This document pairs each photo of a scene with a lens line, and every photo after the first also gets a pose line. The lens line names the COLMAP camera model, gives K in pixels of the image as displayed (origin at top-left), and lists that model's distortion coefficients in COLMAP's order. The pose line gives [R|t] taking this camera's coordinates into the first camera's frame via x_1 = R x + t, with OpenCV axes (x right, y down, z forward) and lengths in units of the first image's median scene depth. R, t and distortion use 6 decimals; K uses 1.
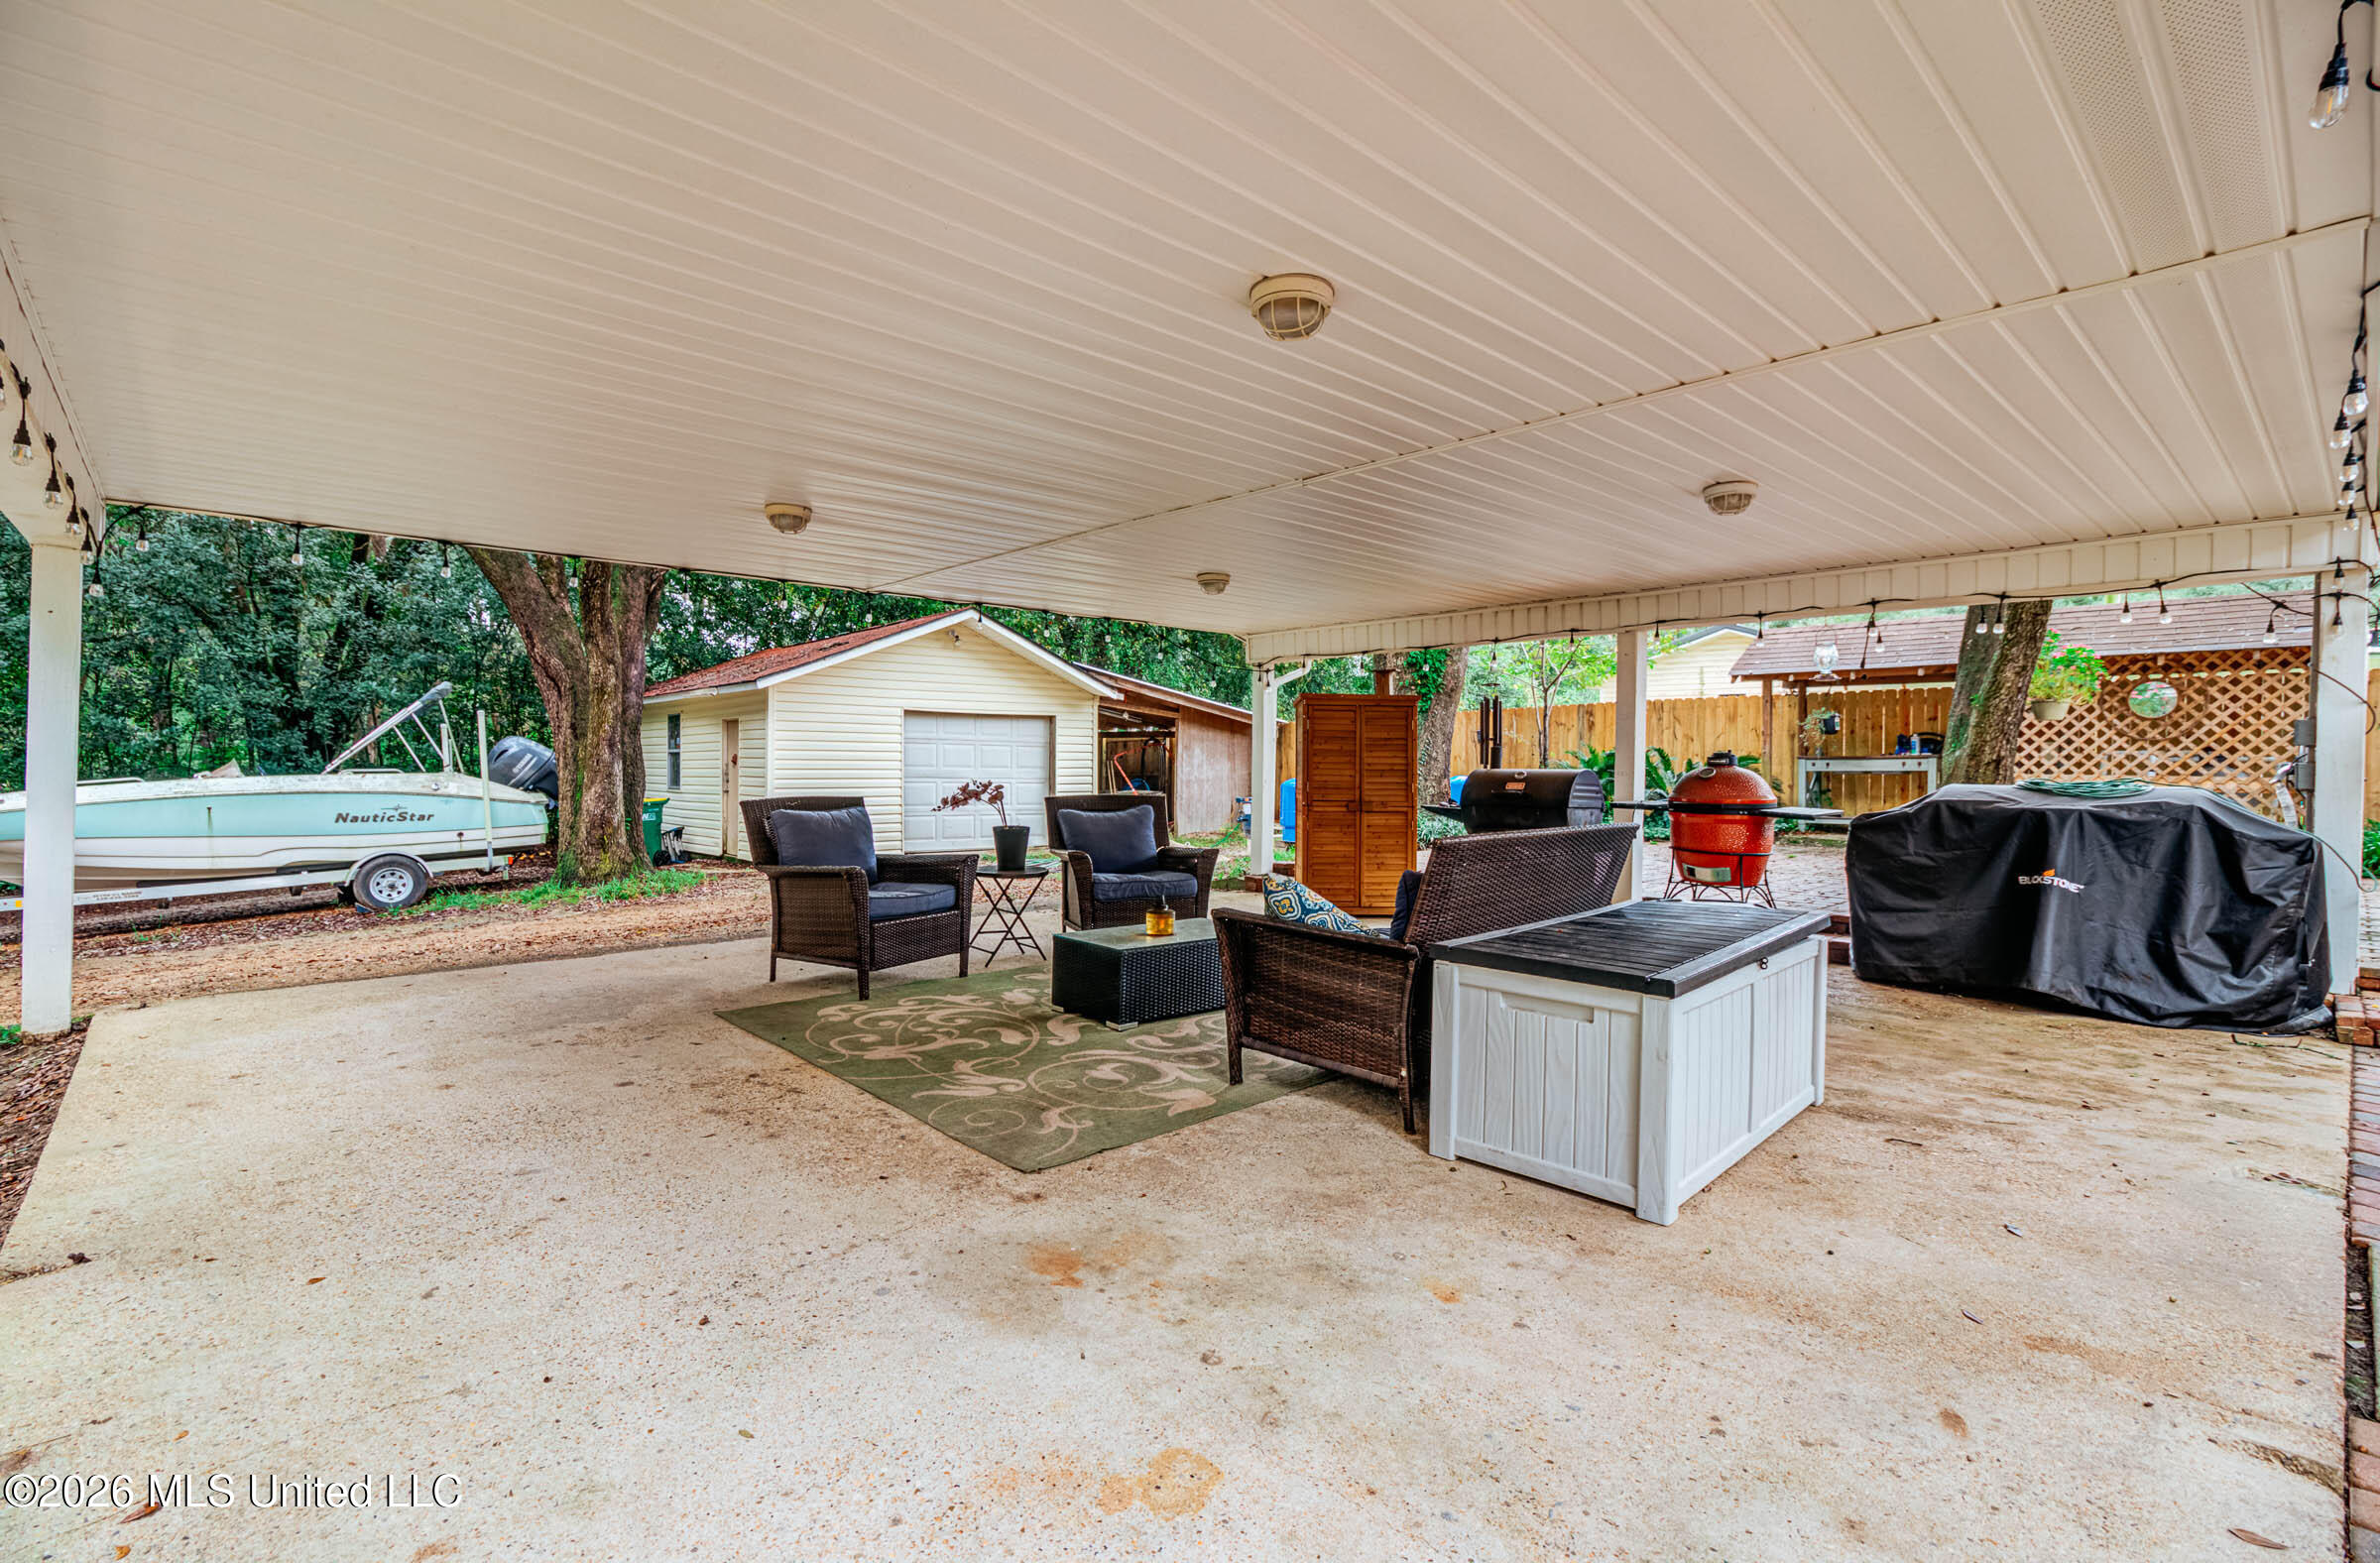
lens RADIAL K [[1082.2, 0, 1188.3], [0, 1082.2, 775.2], [0, 0, 1]] dist [0.008745, -0.001218]
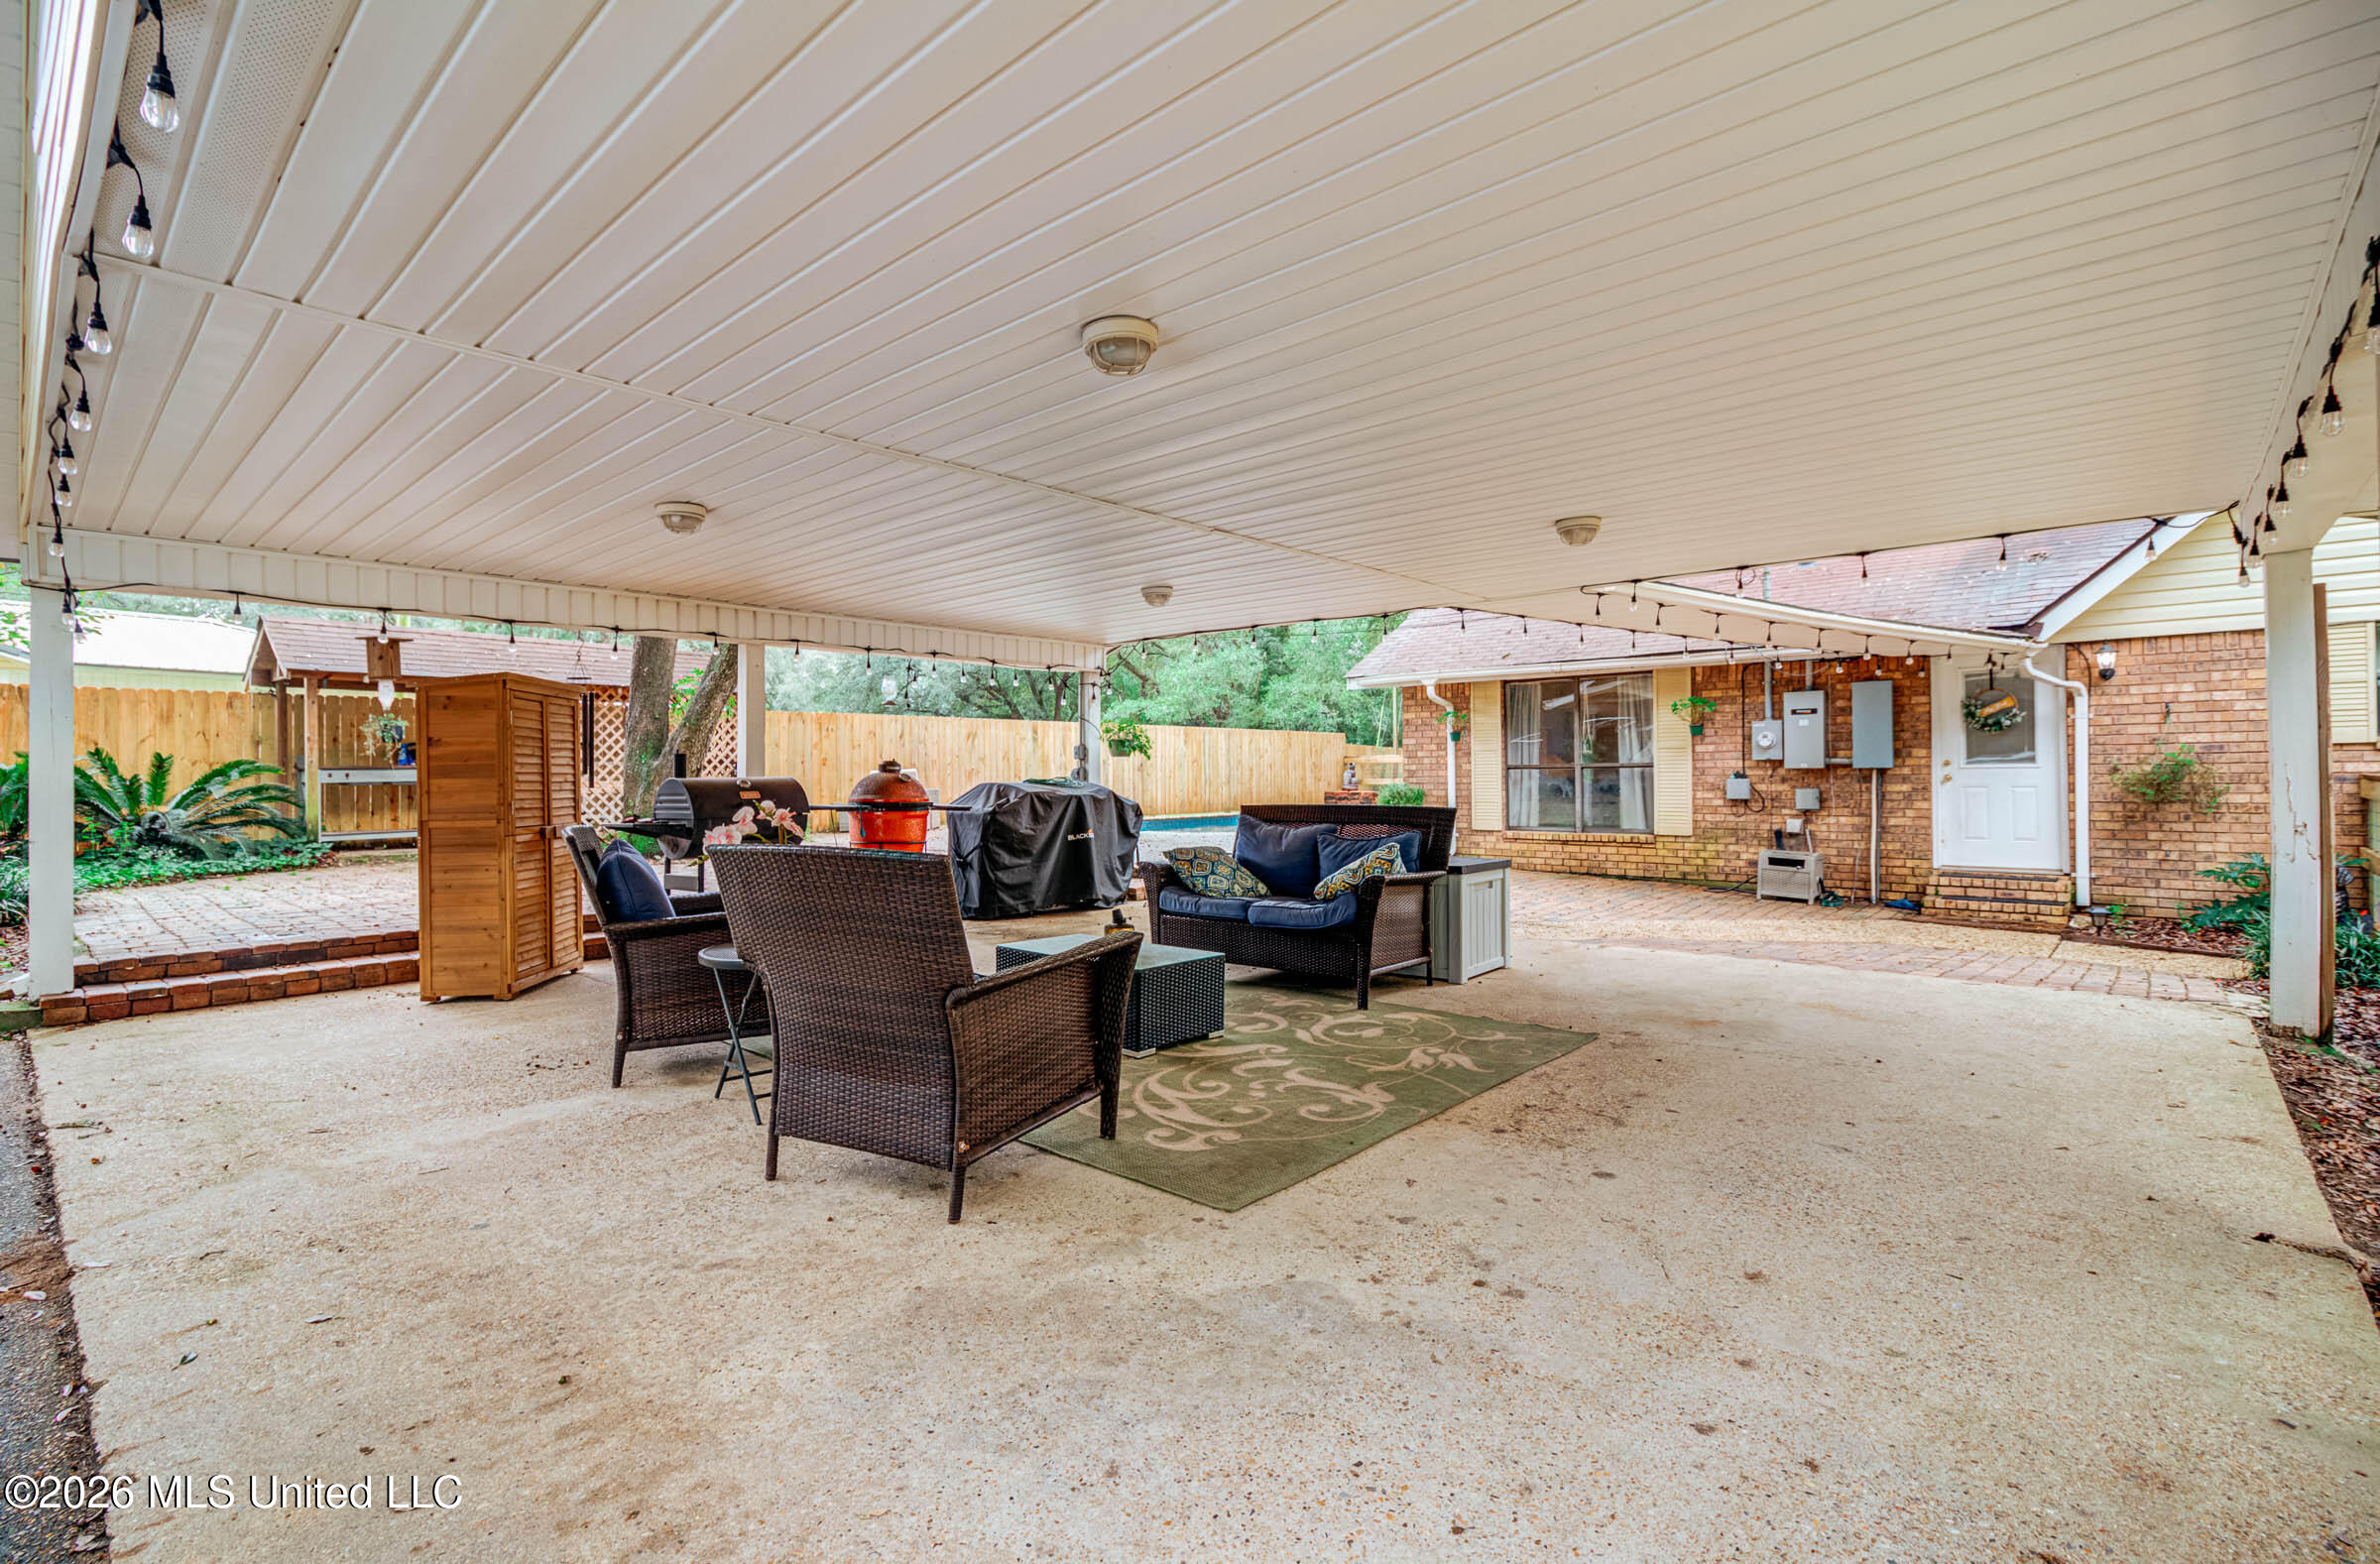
lens RADIAL K [[1082.2, 0, 1168.6], [0, 1082.2, 781.1], [0, 0, 1]] dist [0.008745, -0.001218]
pose [[-0.097302, -0.011090, 0.995193, -1.112120], [0.018469, 0.999746, 0.012946, -0.011620], [-0.995083, 0.019640, -0.097073, 1.218792]]
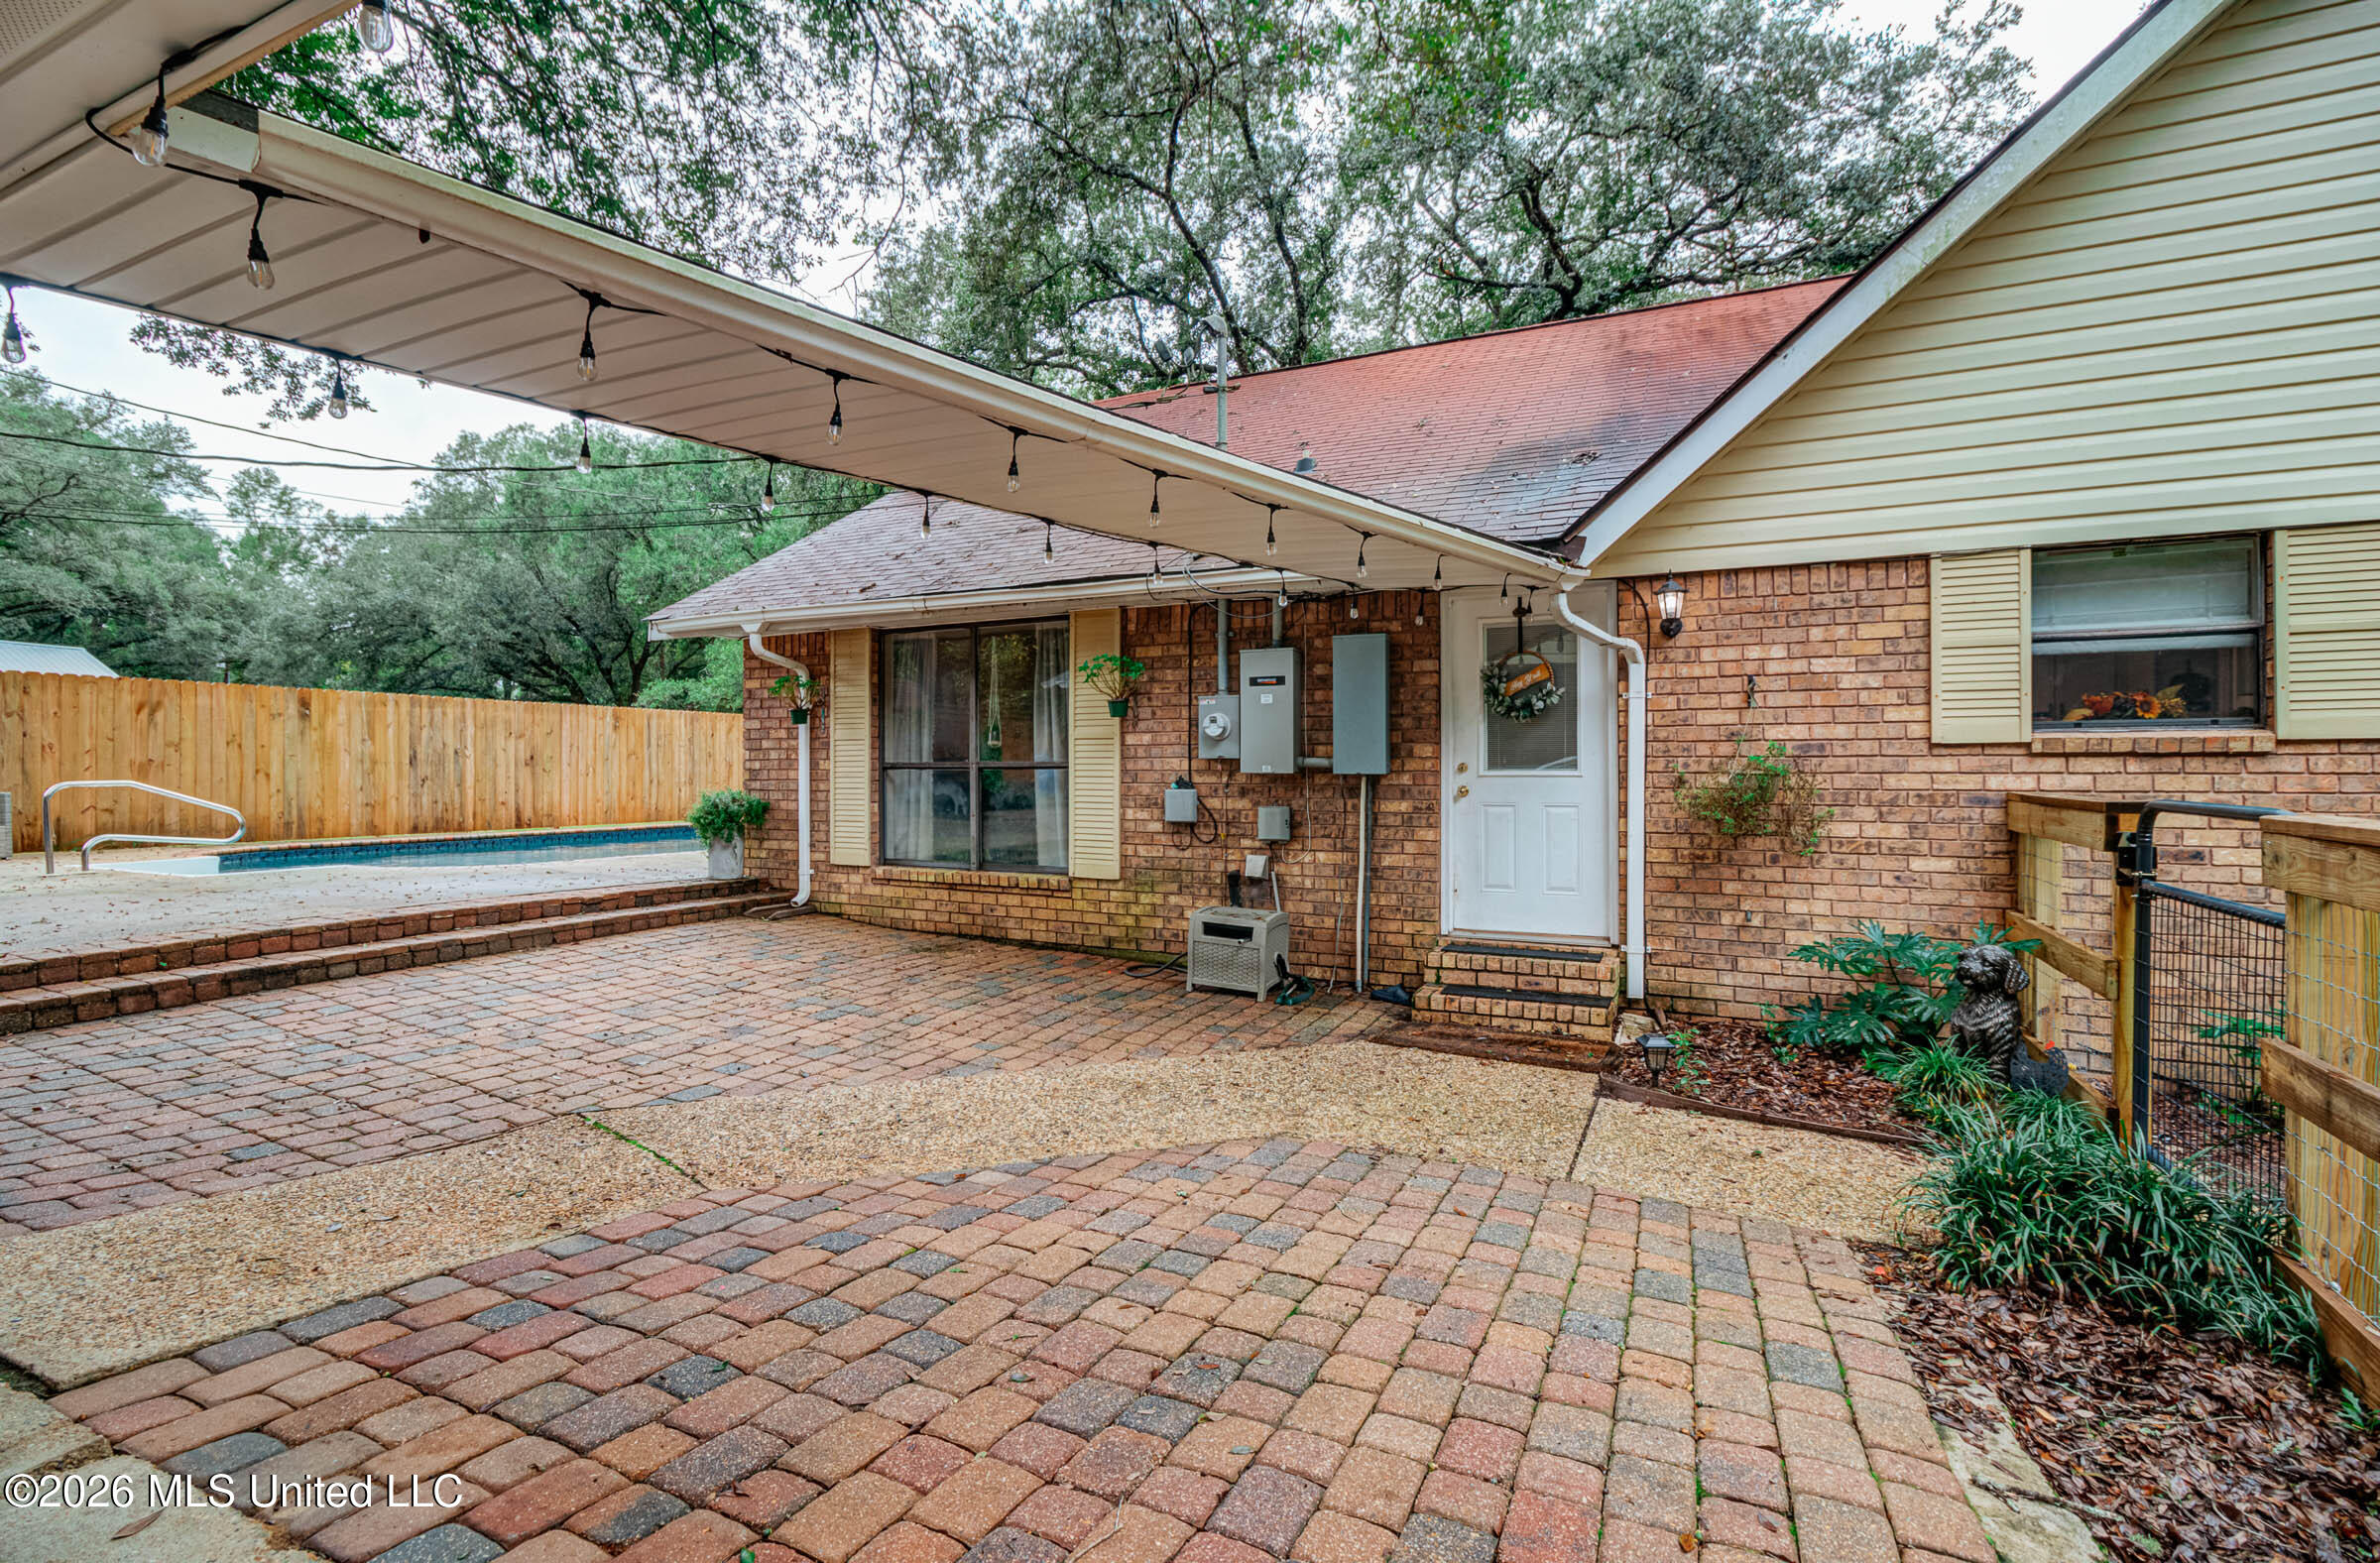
lens RADIAL K [[1082.2, 0, 1177.7], [0, 1082.2, 784.4], [0, 0, 1]] dist [0.008745, -0.001218]
pose [[-0.375948, -0.016283, 0.926498, -0.839689], [0.003579, 0.999813, 0.019024, -0.007117], [-0.926634, 0.010468, -0.375819, 0.934930]]
